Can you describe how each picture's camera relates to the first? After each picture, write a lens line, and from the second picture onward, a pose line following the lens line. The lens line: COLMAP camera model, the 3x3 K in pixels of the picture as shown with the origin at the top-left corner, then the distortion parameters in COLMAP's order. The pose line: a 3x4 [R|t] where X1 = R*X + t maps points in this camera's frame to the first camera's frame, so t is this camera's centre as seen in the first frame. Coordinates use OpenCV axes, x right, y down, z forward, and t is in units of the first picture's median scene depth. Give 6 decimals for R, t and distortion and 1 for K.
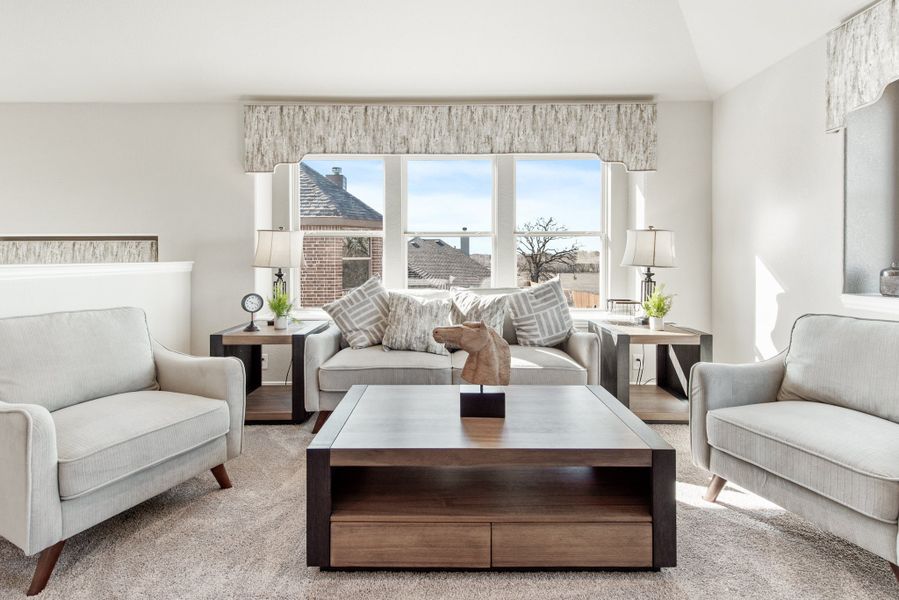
lens RADIAL K [[458.8, 0, 432.0], [0, 458.8, 244.2], [0, 0, 1]] dist [0.038908, -0.000119]
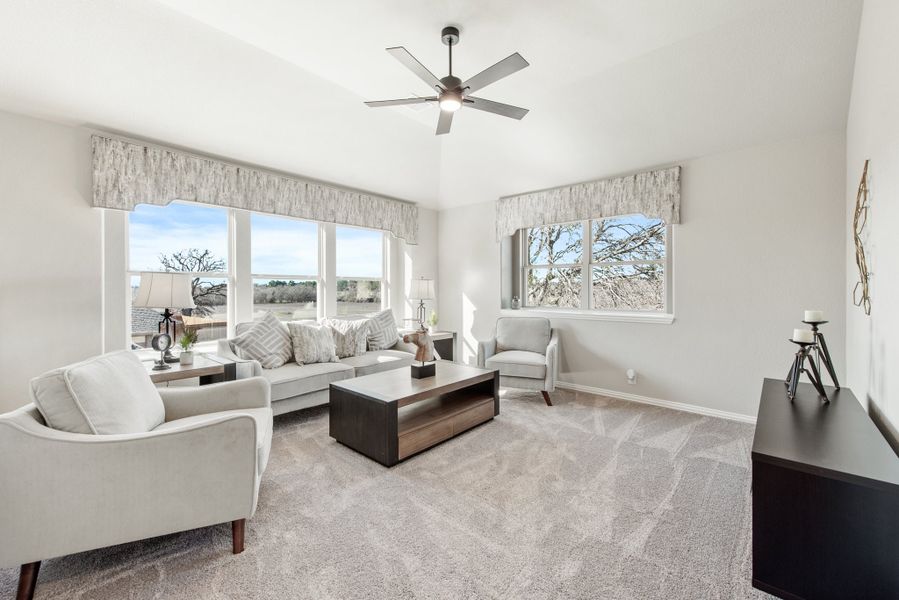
lens RADIAL K [[362.0, 0, 448.3], [0, 362.0, 293.4], [0, 0, 1]] dist [0.000120, 0.000197]
pose [[0.666618, -0.007952, 0.745357, -0.563026], [-0.002969, 0.999907, 0.013323, 0.006016], [-0.745394, -0.011094, 0.666532, -0.014358]]
